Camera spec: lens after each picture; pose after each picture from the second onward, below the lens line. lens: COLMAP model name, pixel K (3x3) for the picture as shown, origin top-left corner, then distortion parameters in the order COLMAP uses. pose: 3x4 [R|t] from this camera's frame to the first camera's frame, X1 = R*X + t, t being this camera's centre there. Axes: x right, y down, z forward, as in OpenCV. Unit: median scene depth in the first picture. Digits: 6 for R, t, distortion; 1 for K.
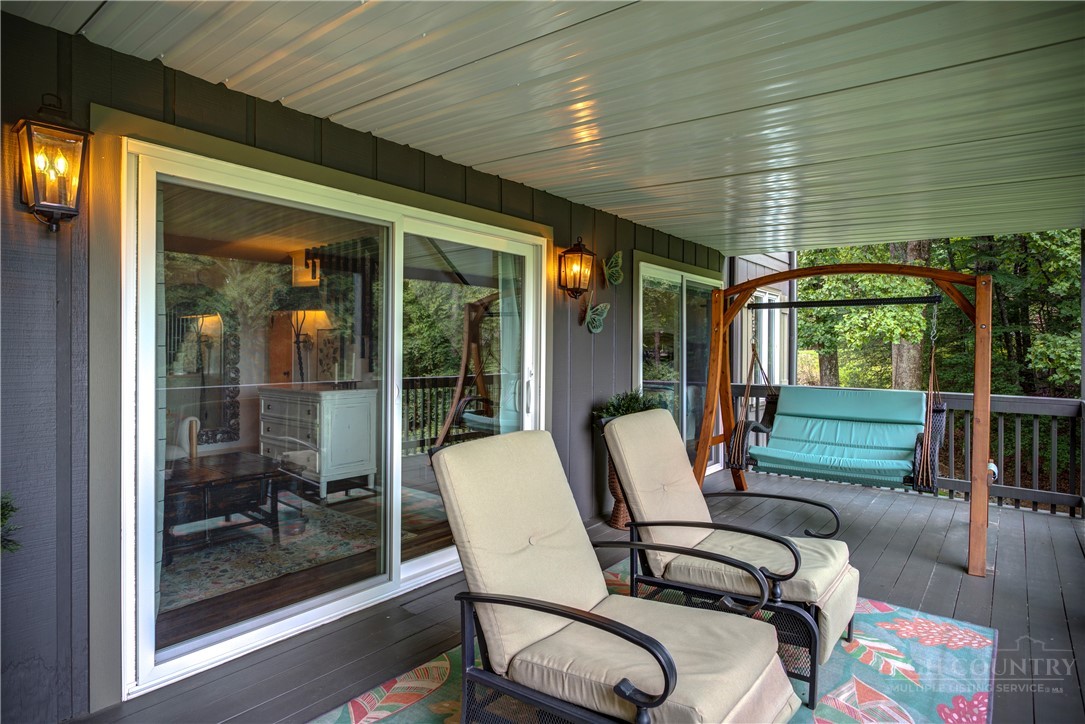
lens RADIAL K [[630.3, 0, 539.7], [0, 630.3, 355.4], [0, 0, 1]] dist [-0.001632, -0.000271]
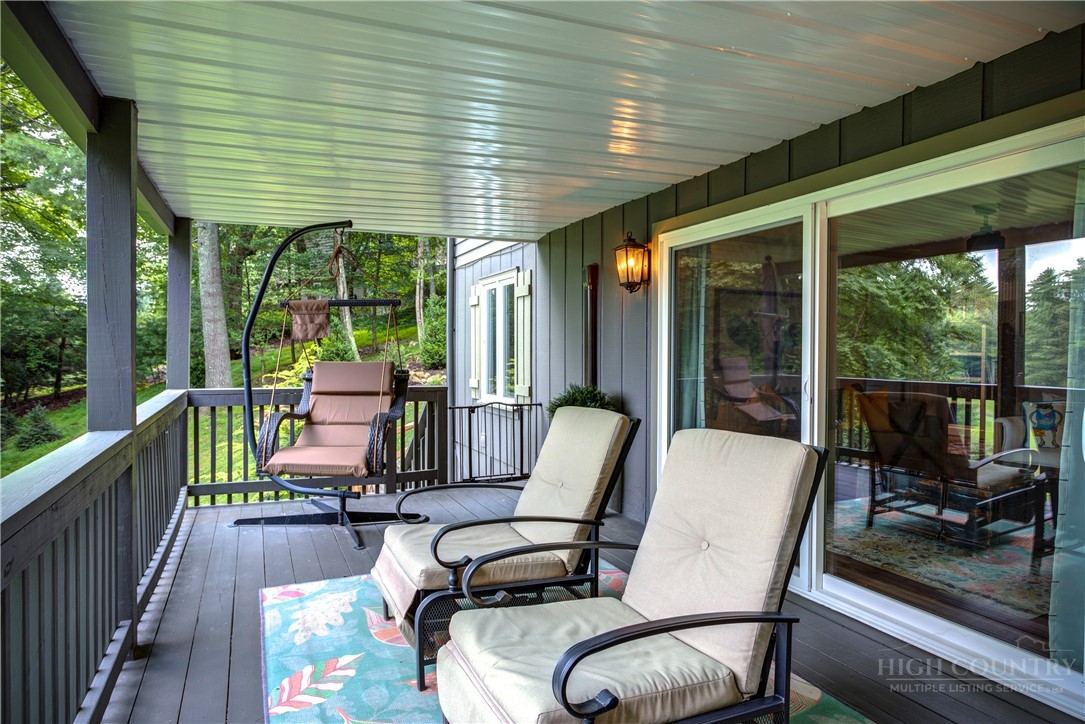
lens RADIAL K [[630.3, 0, 539.7], [0, 630.3, 355.4], [0, 0, 1]] dist [-0.001632, -0.000271]
pose [[-0.467198, 0.001933, -0.884151, 0.782390], [-0.012842, 0.999877, 0.008972, 0.004064], [0.884059, 0.015546, -0.467116, 1.030131]]
